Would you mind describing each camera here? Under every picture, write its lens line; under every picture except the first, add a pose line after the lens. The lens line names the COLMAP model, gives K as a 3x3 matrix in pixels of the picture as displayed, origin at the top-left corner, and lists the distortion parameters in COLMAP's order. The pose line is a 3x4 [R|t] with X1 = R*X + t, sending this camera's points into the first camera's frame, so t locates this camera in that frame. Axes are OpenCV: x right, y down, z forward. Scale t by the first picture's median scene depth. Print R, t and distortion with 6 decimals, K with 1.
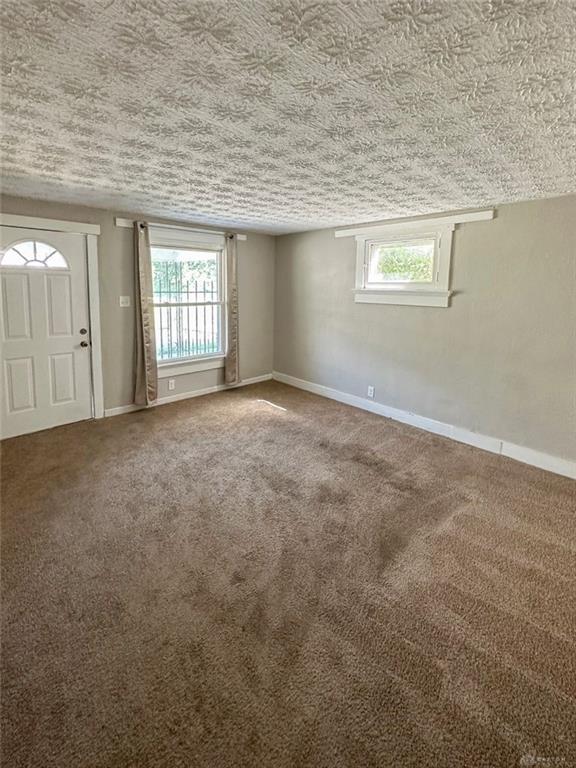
lens RADIAL K [[310.7, 0, 288.0], [0, 310.7, 384.0], [0, 0, 1]] dist [-0.000995, -0.000081]
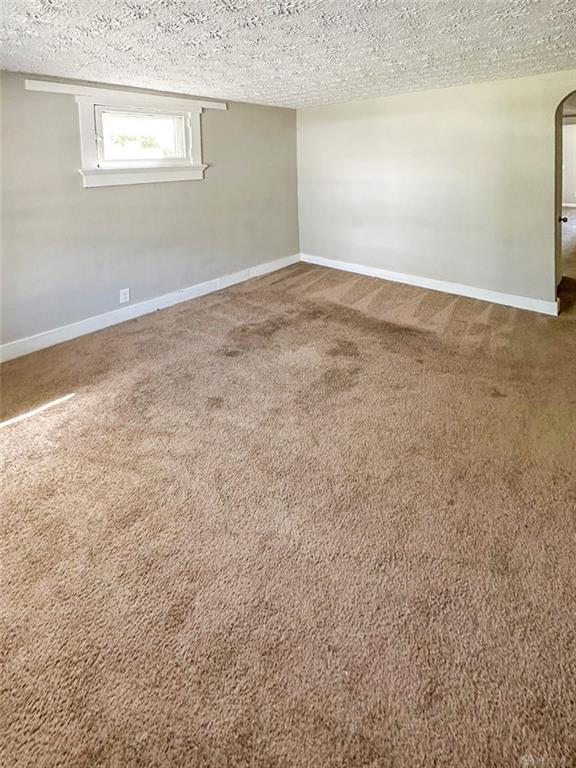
lens RADIAL K [[310.7, 0, 288.0], [0, 310.7, 384.0], [0, 0, 1]] dist [-0.000995, -0.000081]
pose [[-0.078727, -0.598904, 0.796942, -0.561089], [0.319270, 0.742169, 0.589281, -0.137733], [-0.944388, 0.300832, 0.132784, 0.935435]]
